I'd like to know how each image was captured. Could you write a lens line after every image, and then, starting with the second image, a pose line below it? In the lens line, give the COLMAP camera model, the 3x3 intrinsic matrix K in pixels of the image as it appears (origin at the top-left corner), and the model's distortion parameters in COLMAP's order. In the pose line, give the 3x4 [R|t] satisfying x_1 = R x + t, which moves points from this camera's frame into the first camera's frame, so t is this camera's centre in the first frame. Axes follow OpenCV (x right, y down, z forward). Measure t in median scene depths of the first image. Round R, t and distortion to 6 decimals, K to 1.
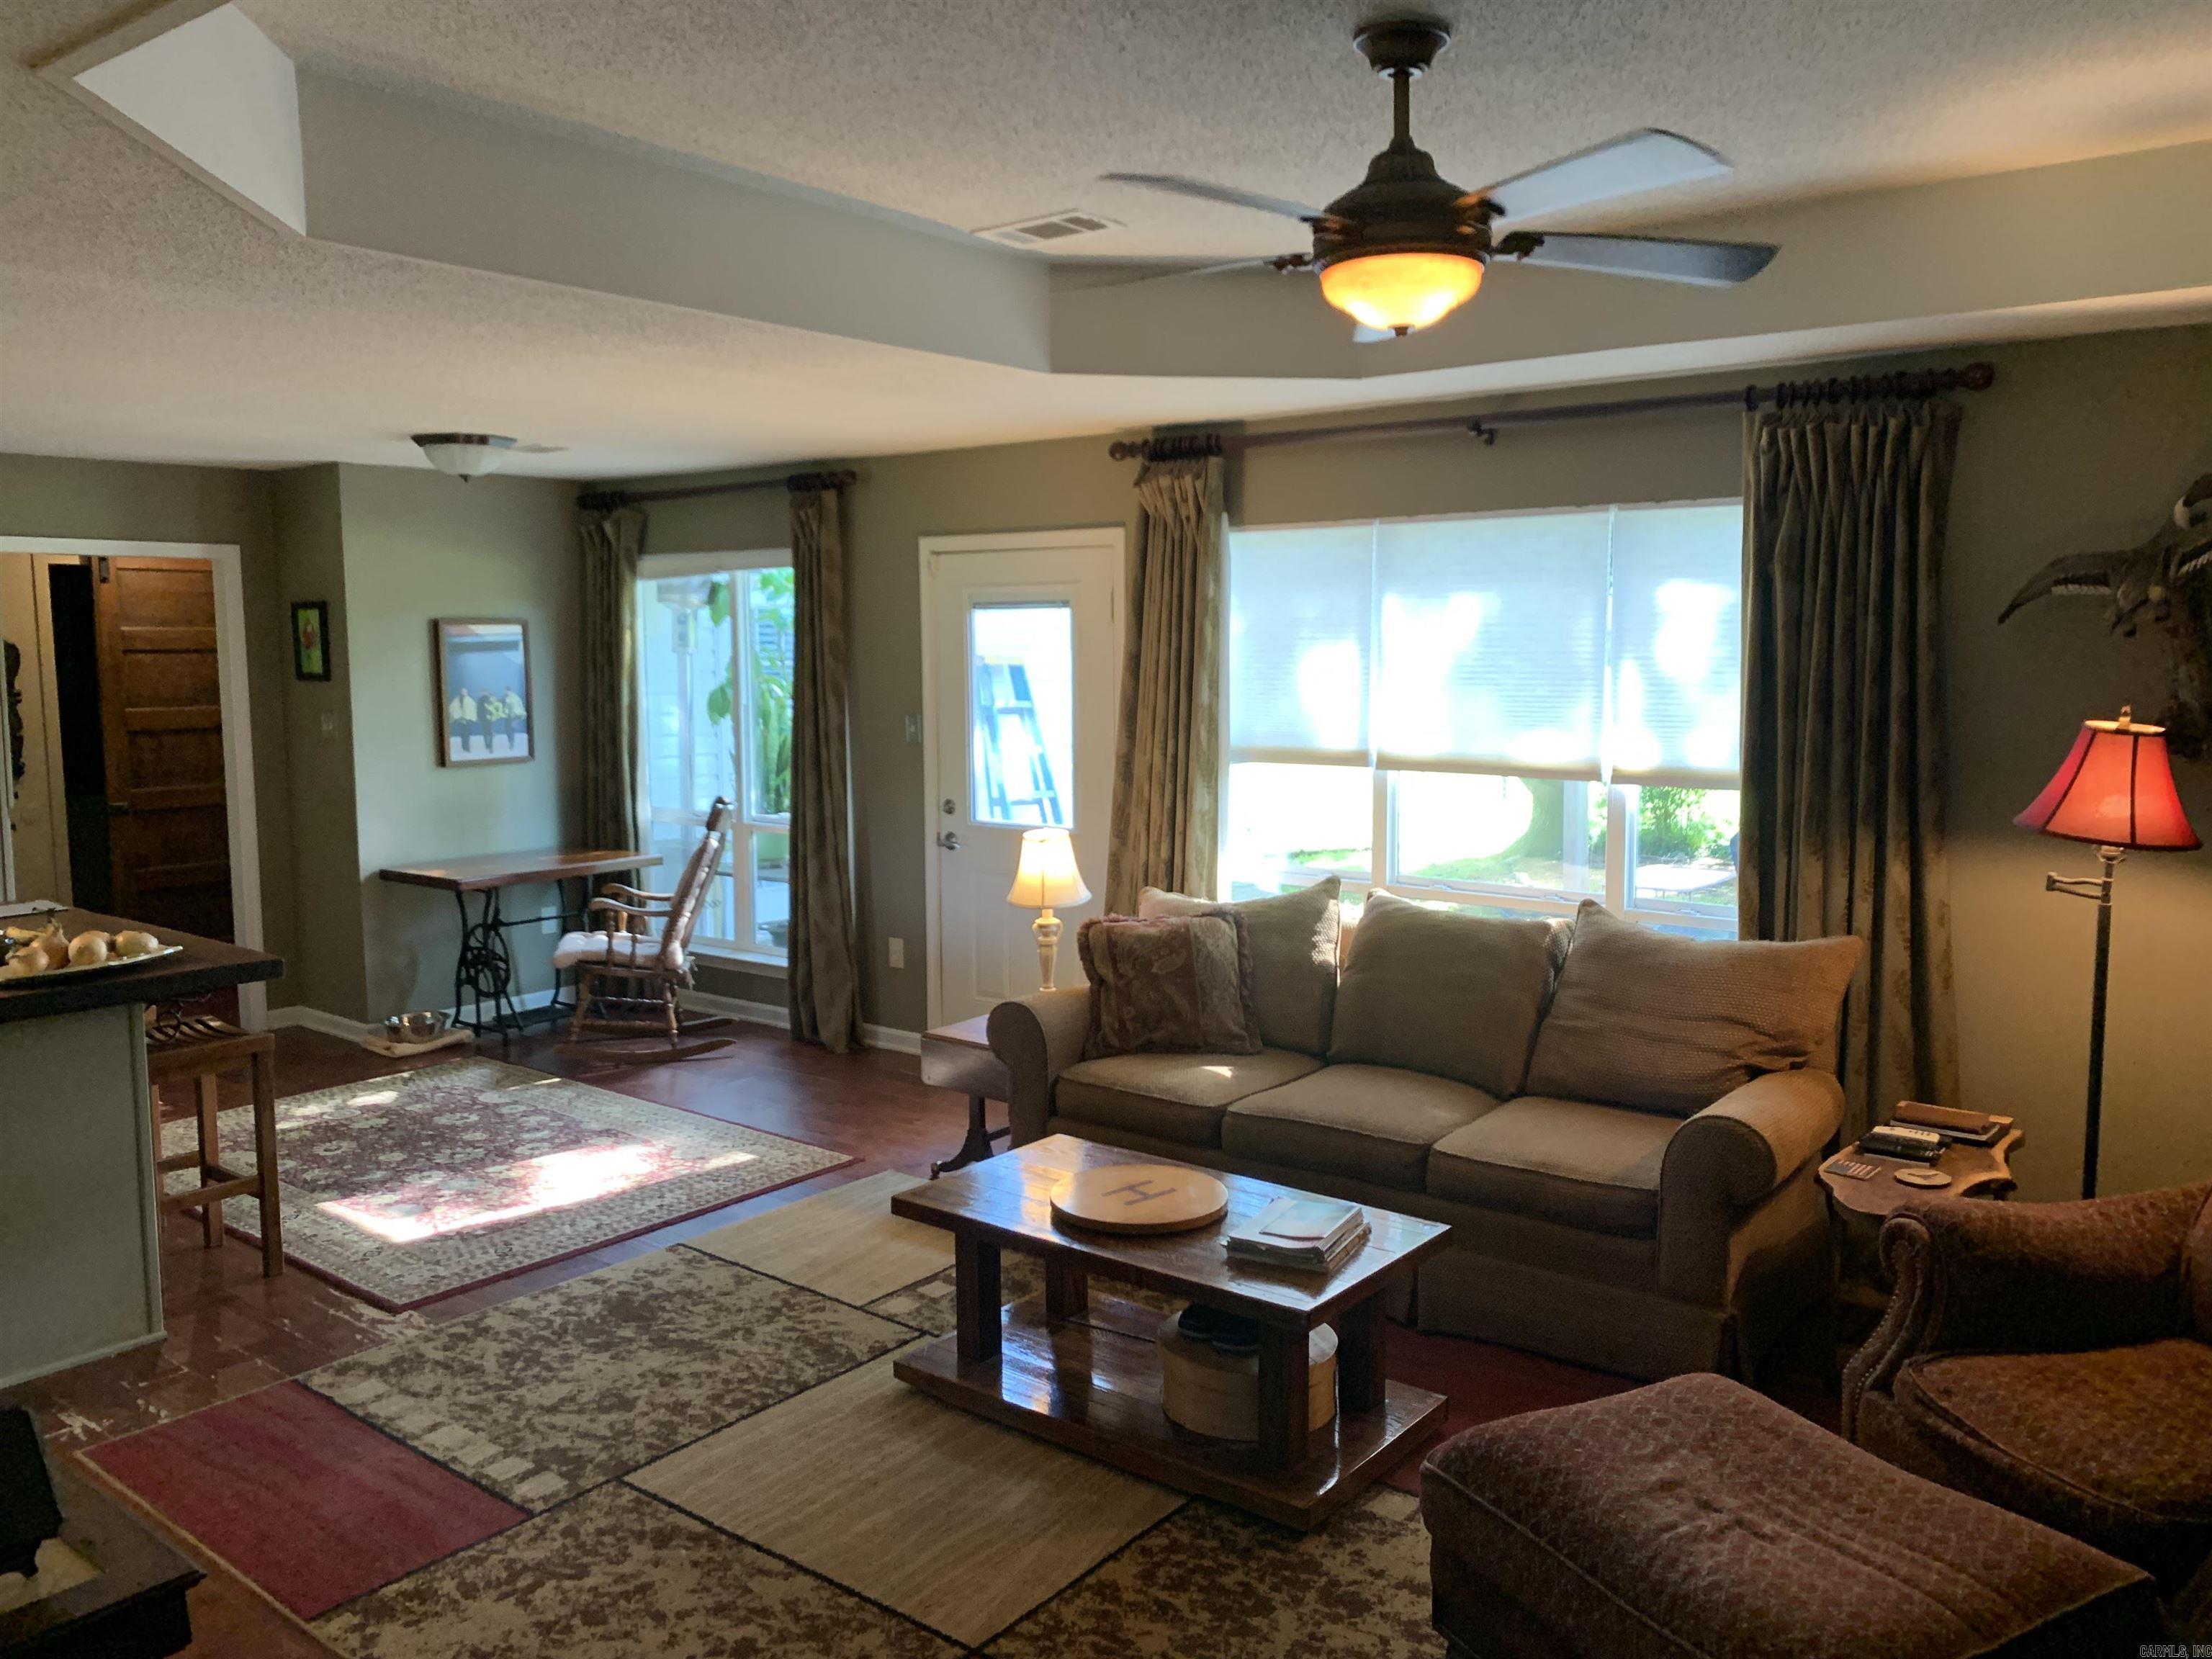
lens RADIAL K [[1688.1, 0, 1099.0], [0, 1688.1, 819.4], [0, 0, 1]] dist [0.005229, -0.018905]
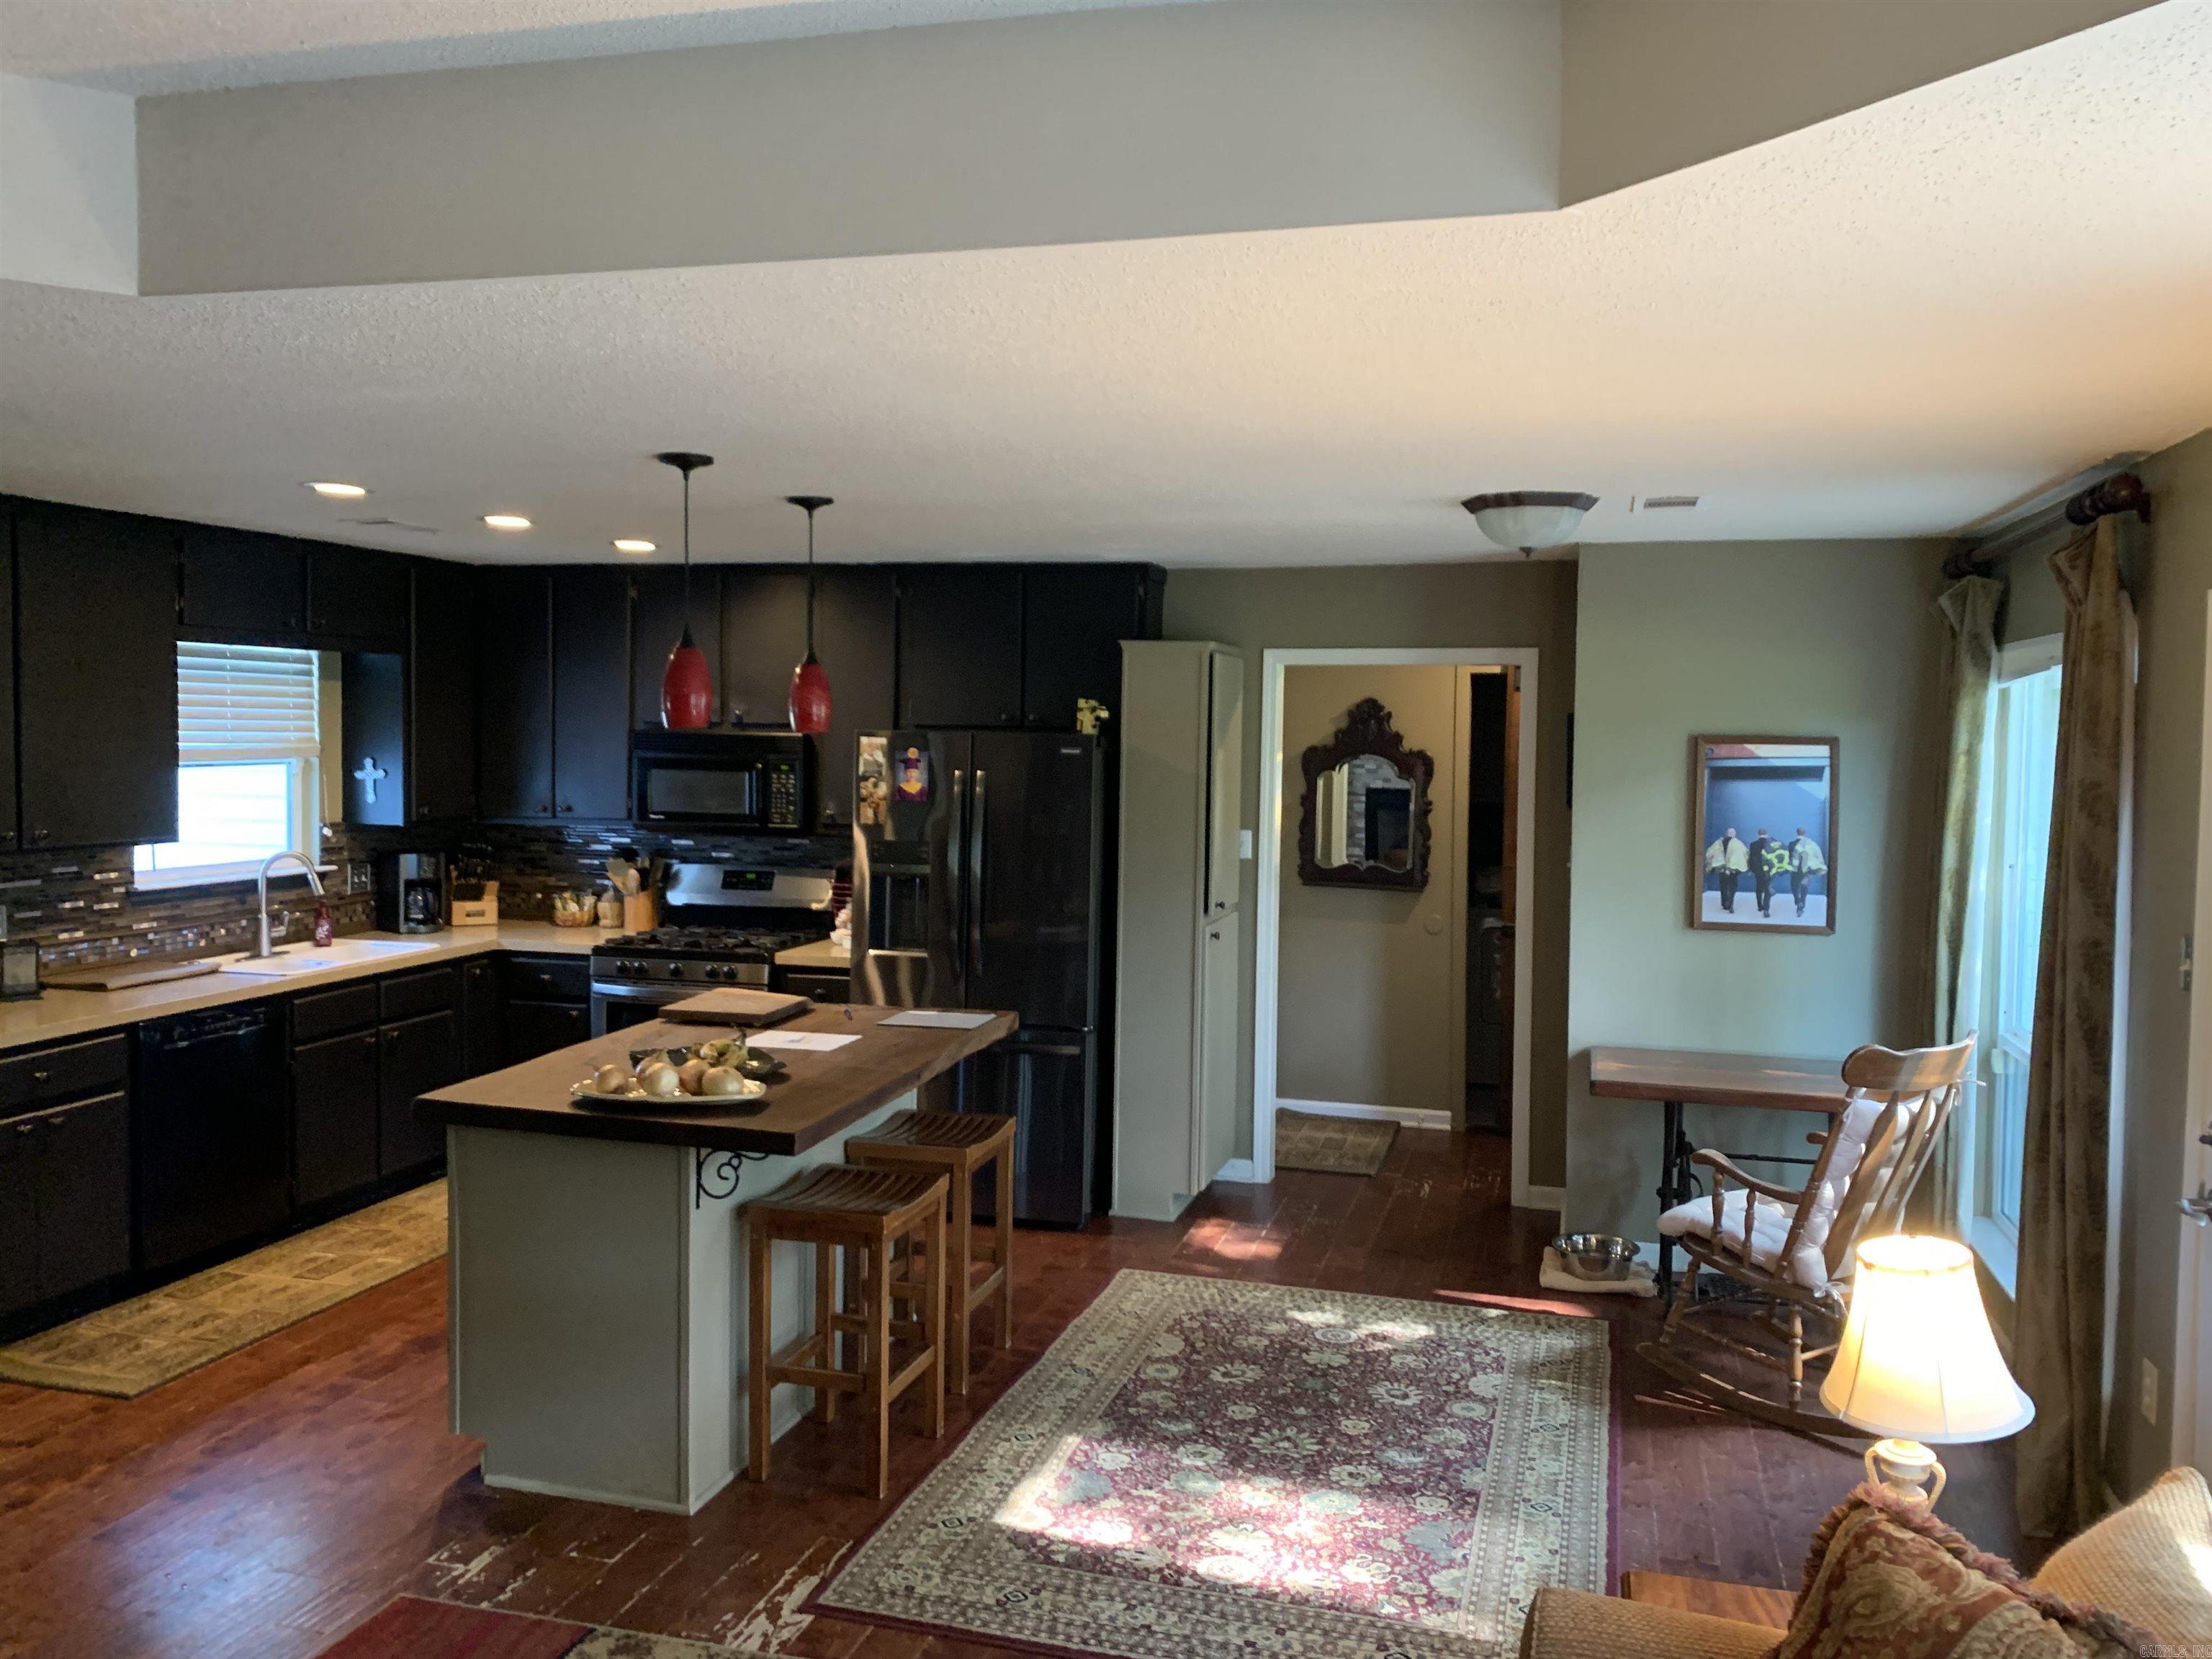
lens RADIAL K [[1688.1, 0, 1151.0], [0, 1688.1, 808.1], [0, 0, 1]] dist [0.005229, -0.018905]
pose [[0.406500, 0.052762, -0.912126, 0.249429], [-0.117695, 0.993037, 0.004990, -0.073407], [0.906039, 0.105324, 0.409879, 0.563220]]
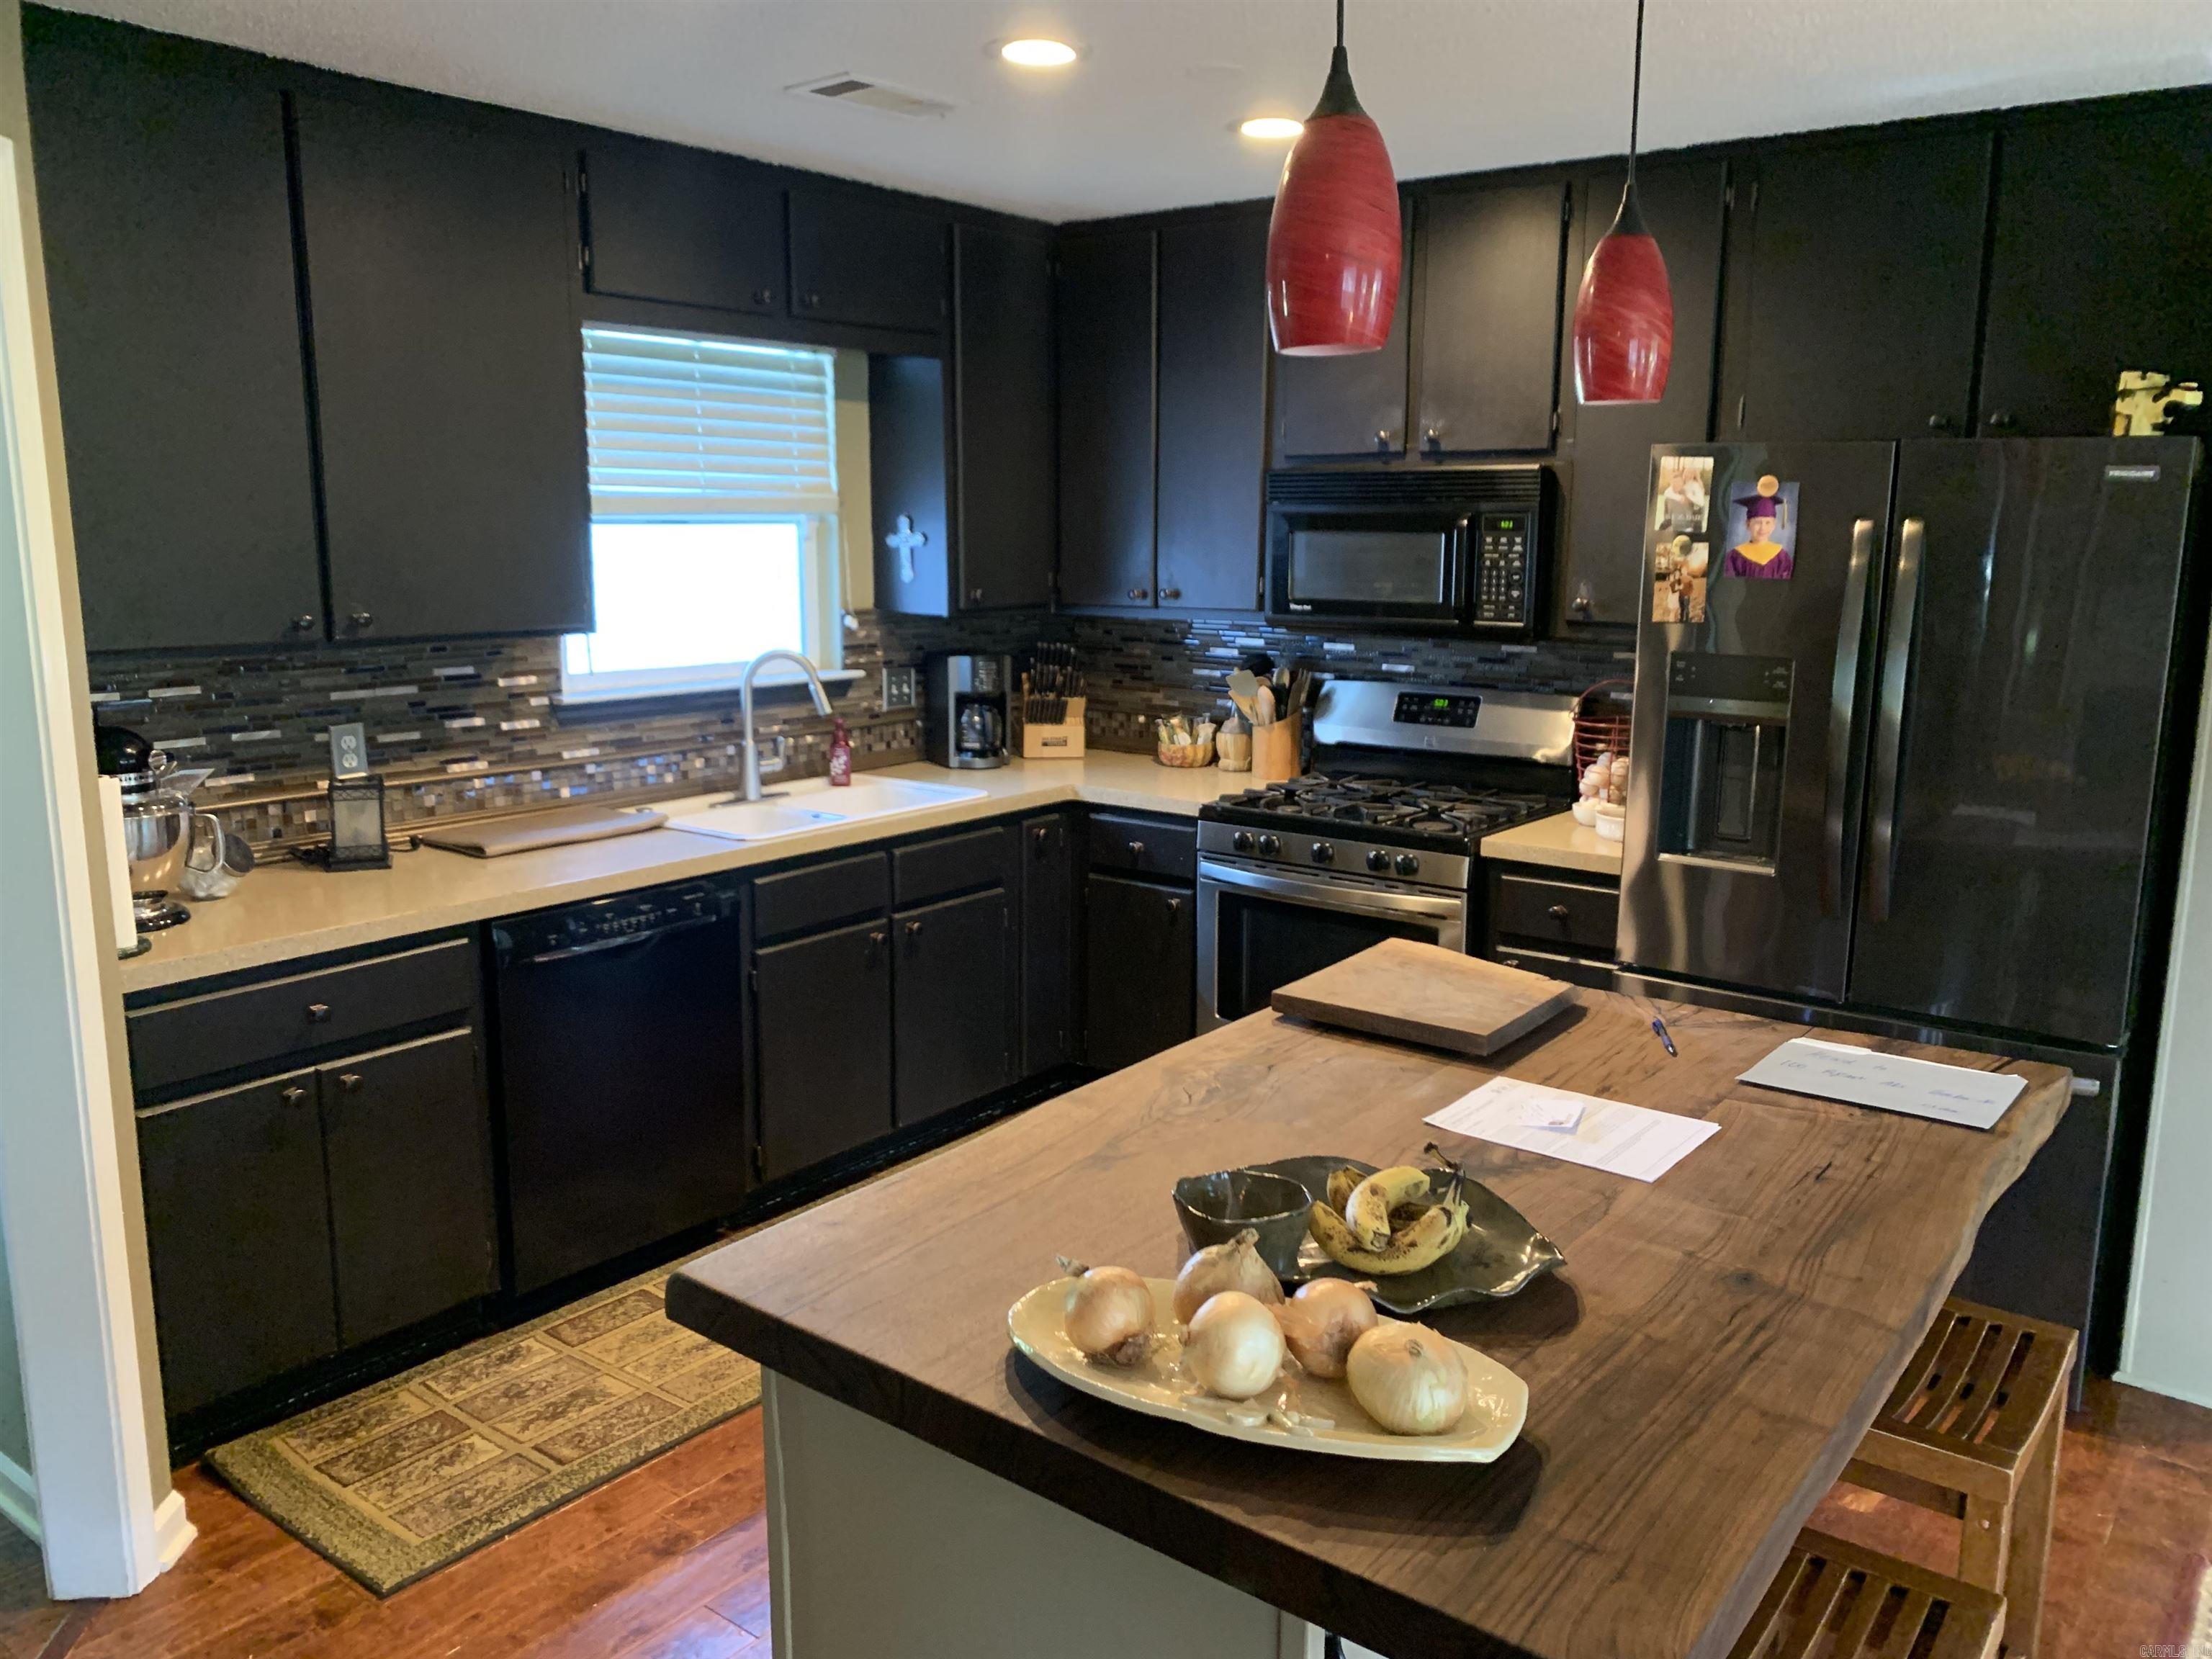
lens RADIAL K [[1688.1, 0, 1164.6], [0, 1688.1, 855.5], [0, 0, 1]] dist [0.005229, -0.018905]
pose [[0.039802, 0.198149, -0.979363, -0.201032], [-0.120127, 0.973980, 0.192178, -0.050550], [0.991960, 0.109999, 0.062569, 0.638263]]
